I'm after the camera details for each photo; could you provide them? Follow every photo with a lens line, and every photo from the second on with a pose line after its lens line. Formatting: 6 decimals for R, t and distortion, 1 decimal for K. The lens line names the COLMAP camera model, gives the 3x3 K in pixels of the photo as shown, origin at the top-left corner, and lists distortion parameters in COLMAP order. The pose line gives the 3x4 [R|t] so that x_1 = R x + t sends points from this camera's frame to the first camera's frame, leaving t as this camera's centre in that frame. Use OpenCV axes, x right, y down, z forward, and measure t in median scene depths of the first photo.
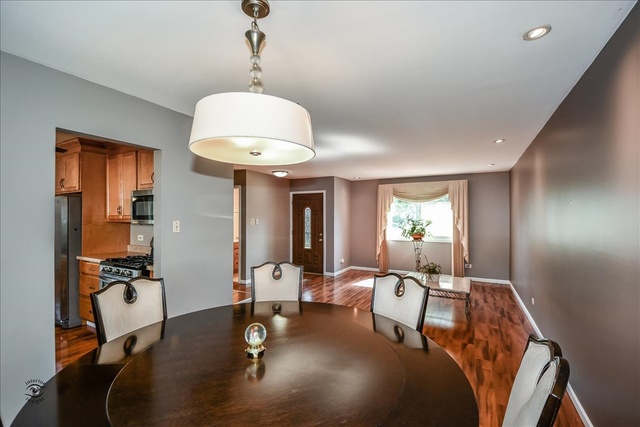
lens RADIAL K [[287.4, 0, 316.7], [0, 287.4, 214.4], [0, 0, 1]] dist [-0.001996, -0.011118]
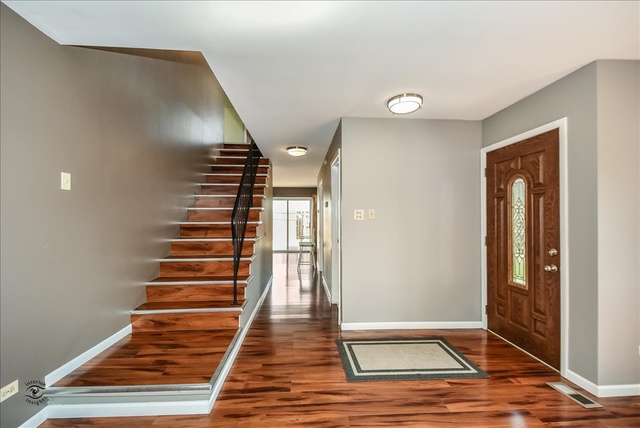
lens RADIAL K [[281.6, 0, 320.3], [0, 281.6, 218.2], [0, 0, 1]] dist [0.010326, -0.004117]
pose [[0.538959, -0.003180, -0.842326, 0.154214], [0.009614, 0.999951, 0.002377, 0.027411], [0.842277, -0.009379, 0.538963, 0.607558]]
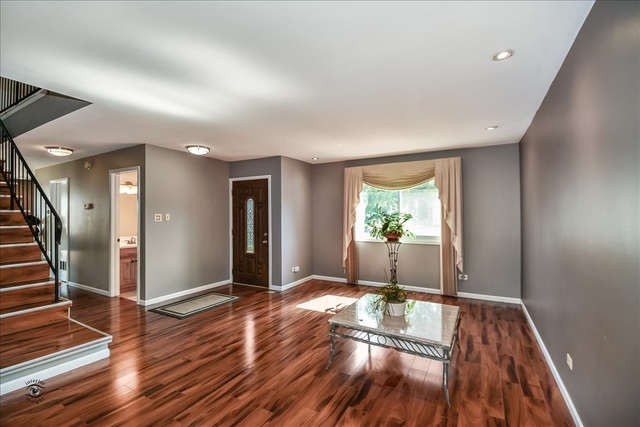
lens RADIAL K [[287.4, 0, 320.3], [0, 287.4, 209.5], [0, 0, 1]] dist [-0.001996, -0.011118]
pose [[0.999924, -0.008067, -0.009353, 0.170248], [0.008002, 0.999944, -0.006955, 0.011942], [0.009409, 0.006880, 0.999932, 0.263602]]
